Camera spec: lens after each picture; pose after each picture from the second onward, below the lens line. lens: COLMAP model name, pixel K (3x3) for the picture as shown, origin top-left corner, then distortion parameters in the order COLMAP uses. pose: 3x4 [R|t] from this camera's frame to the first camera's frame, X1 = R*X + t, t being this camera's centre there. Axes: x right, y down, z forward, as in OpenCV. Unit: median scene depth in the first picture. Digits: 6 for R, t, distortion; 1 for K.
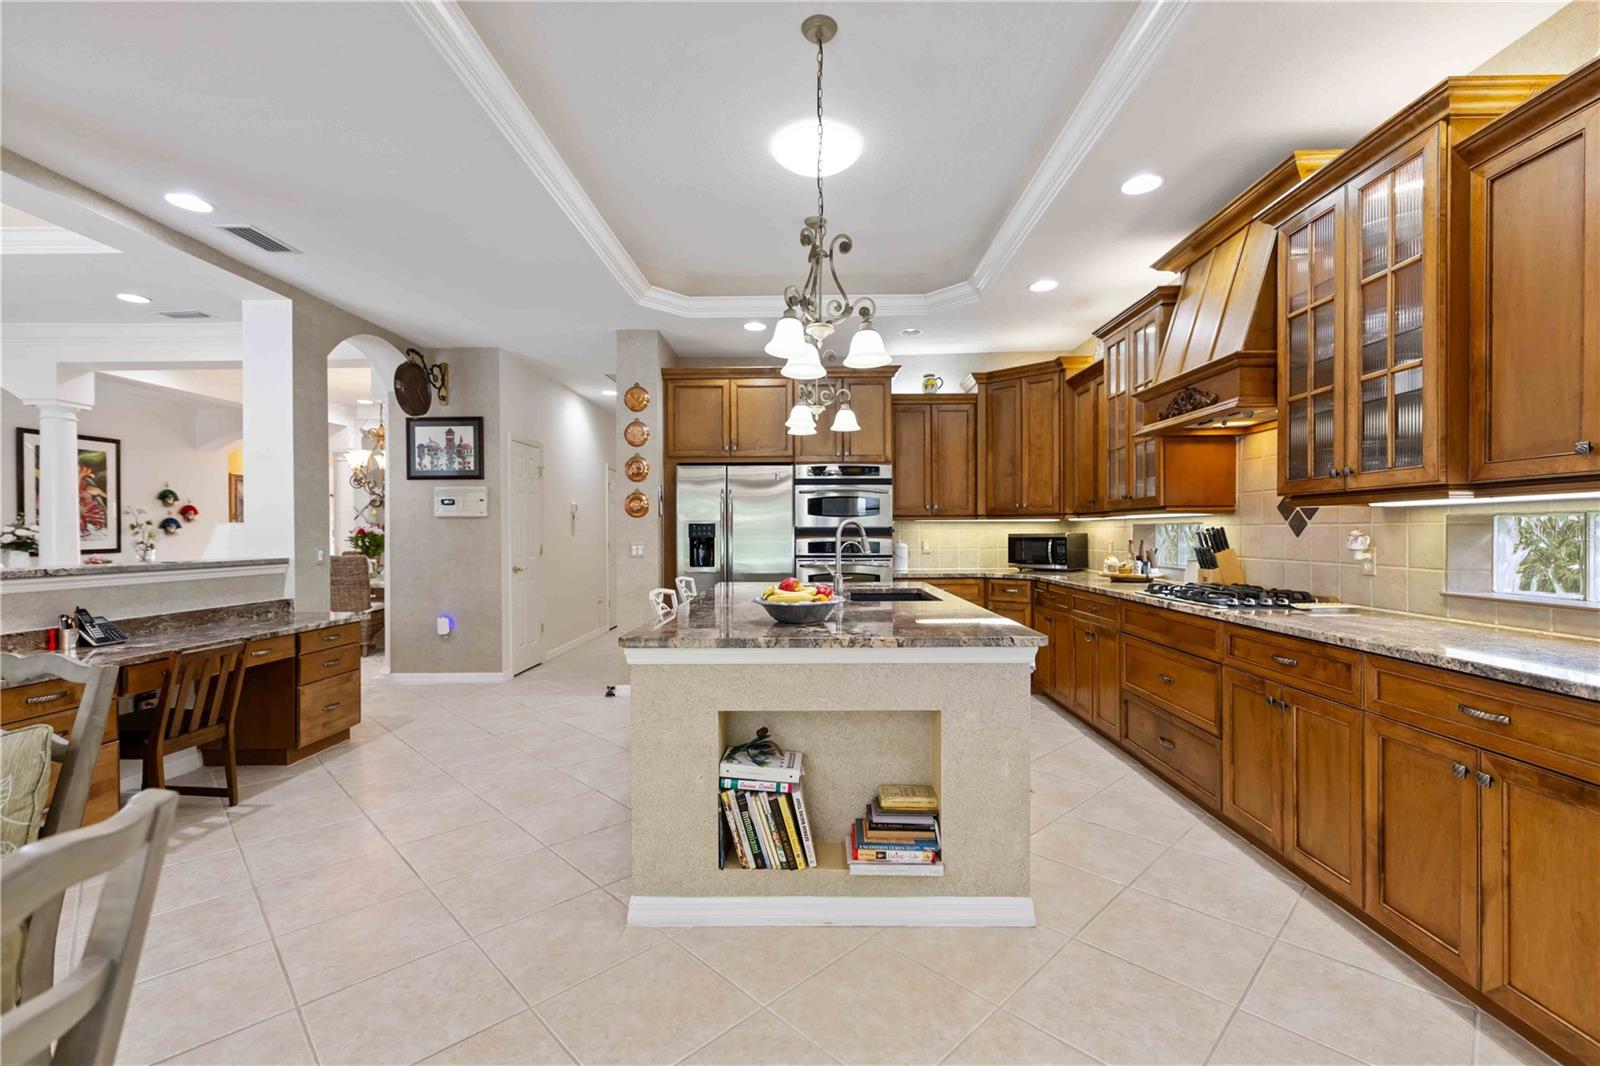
lens RADIAL K [[694.1, 0, 803.0], [0, 694.1, 533.2], [0, 0, 1]] dist [0.000060, 0.001460]
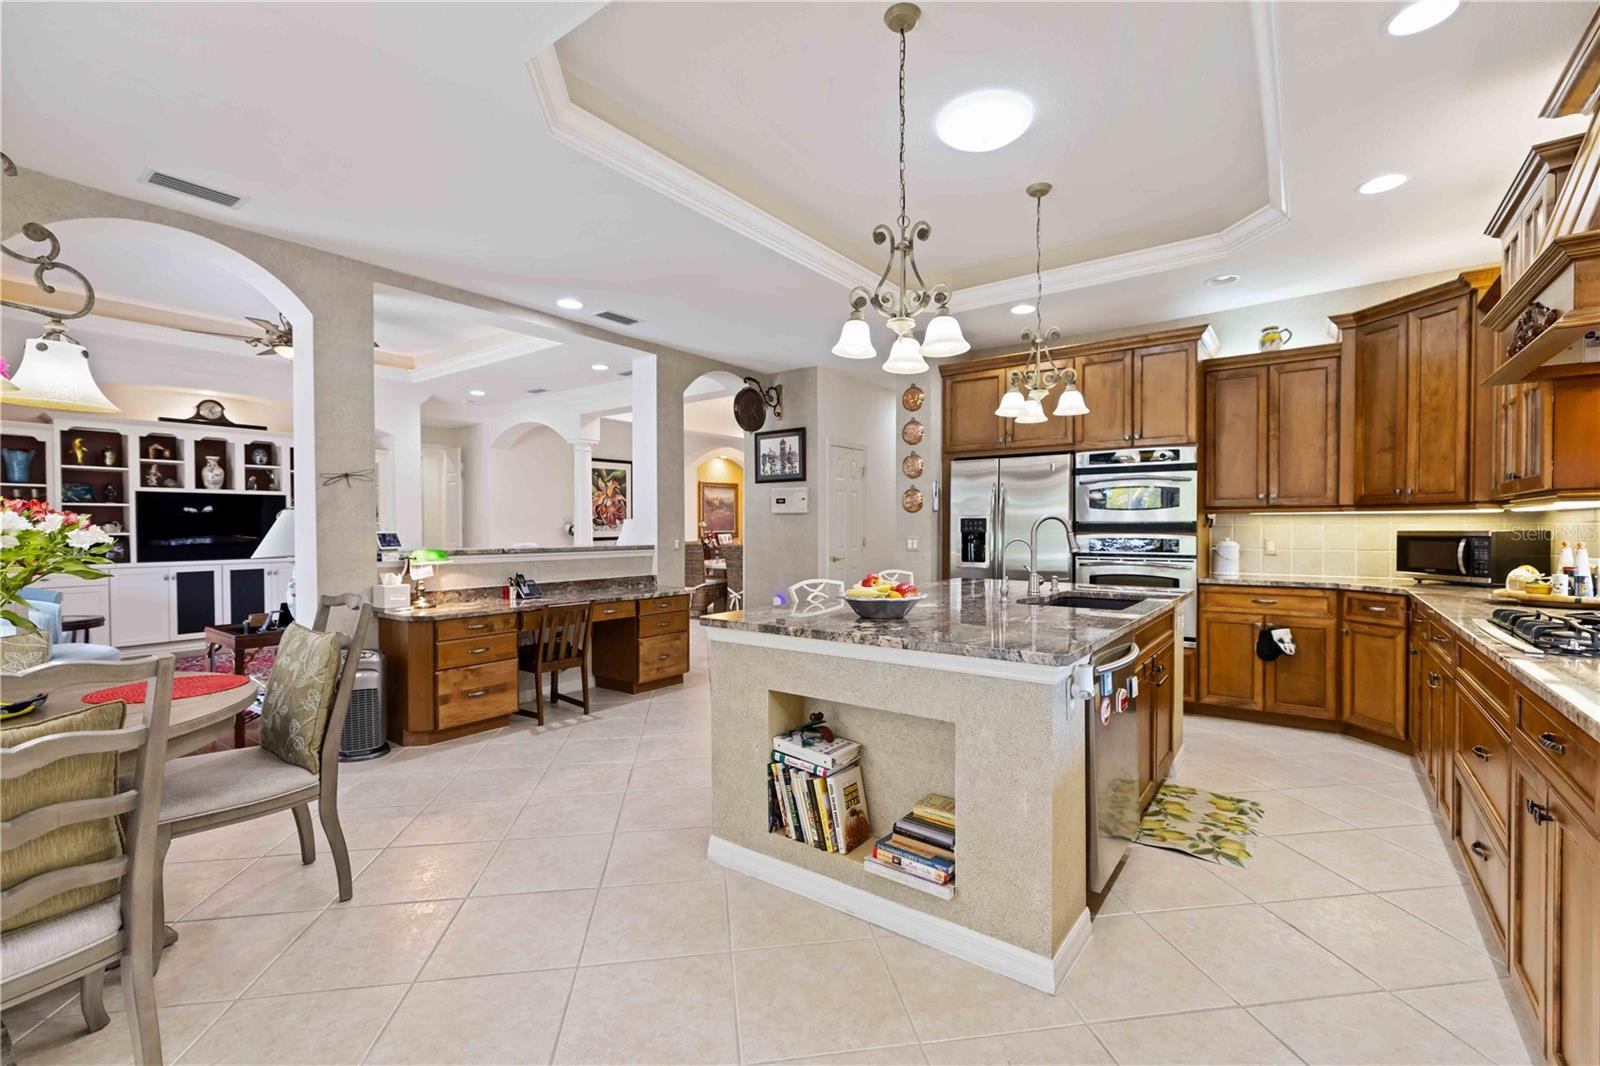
lens RADIAL K [[694.1, 0, 801.7], [0, 694.1, 533.2], [0, 0, 1]] dist [0.000060, 0.001460]
pose [[0.808692, 0.009294, -0.588159, 0.246392], [-0.003297, 0.999931, 0.011268, -0.002887], [0.588223, -0.007173, 0.808667, 0.057998]]
